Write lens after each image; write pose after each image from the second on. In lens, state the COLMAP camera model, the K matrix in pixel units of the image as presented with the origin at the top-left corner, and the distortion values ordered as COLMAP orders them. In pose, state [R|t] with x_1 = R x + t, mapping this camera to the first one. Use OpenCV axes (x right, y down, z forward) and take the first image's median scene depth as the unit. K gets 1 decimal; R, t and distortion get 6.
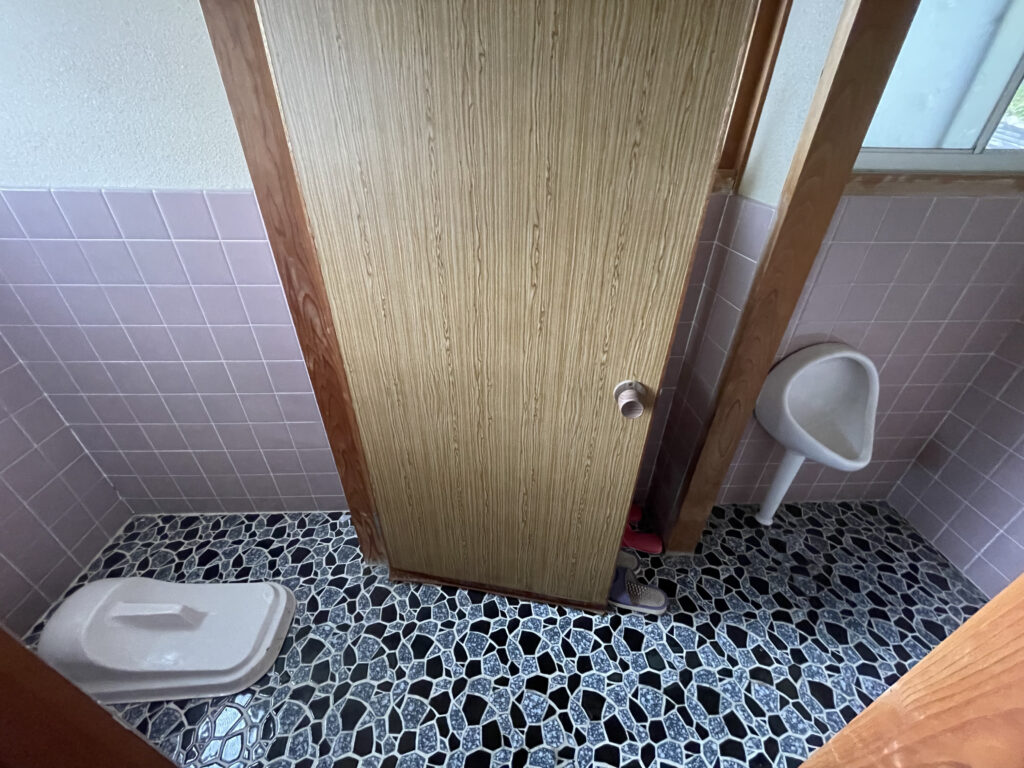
lens RADIAL K [[413.2, 0, 509.2], [0, 413.2, 386.1], [0, 0, 1]] dist [-0.002998, -0.000319]
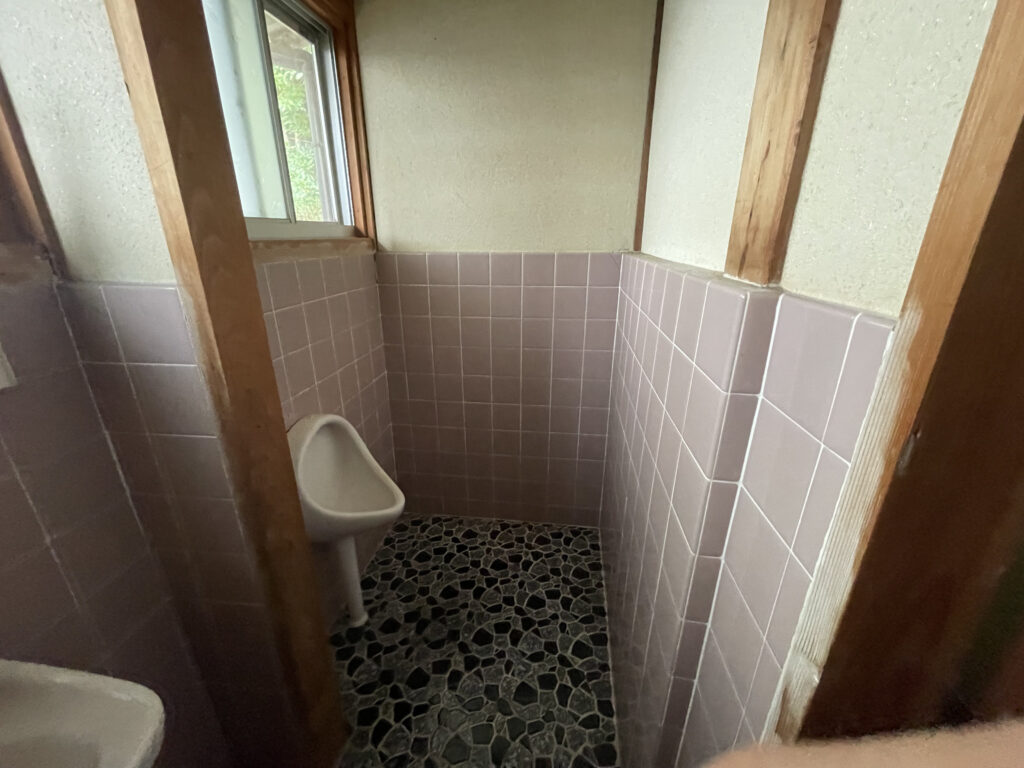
lens RADIAL K [[413.2, 0, 513.0], [0, 413.2, 383.2], [0, 0, 1]] dist [-0.002998, -0.000319]
pose [[0.167634, -0.343942, 0.923906, 0.055350], [0.533410, 0.819783, 0.208398, -0.103713], [-0.829079, 0.457886, 0.320886, 0.277139]]
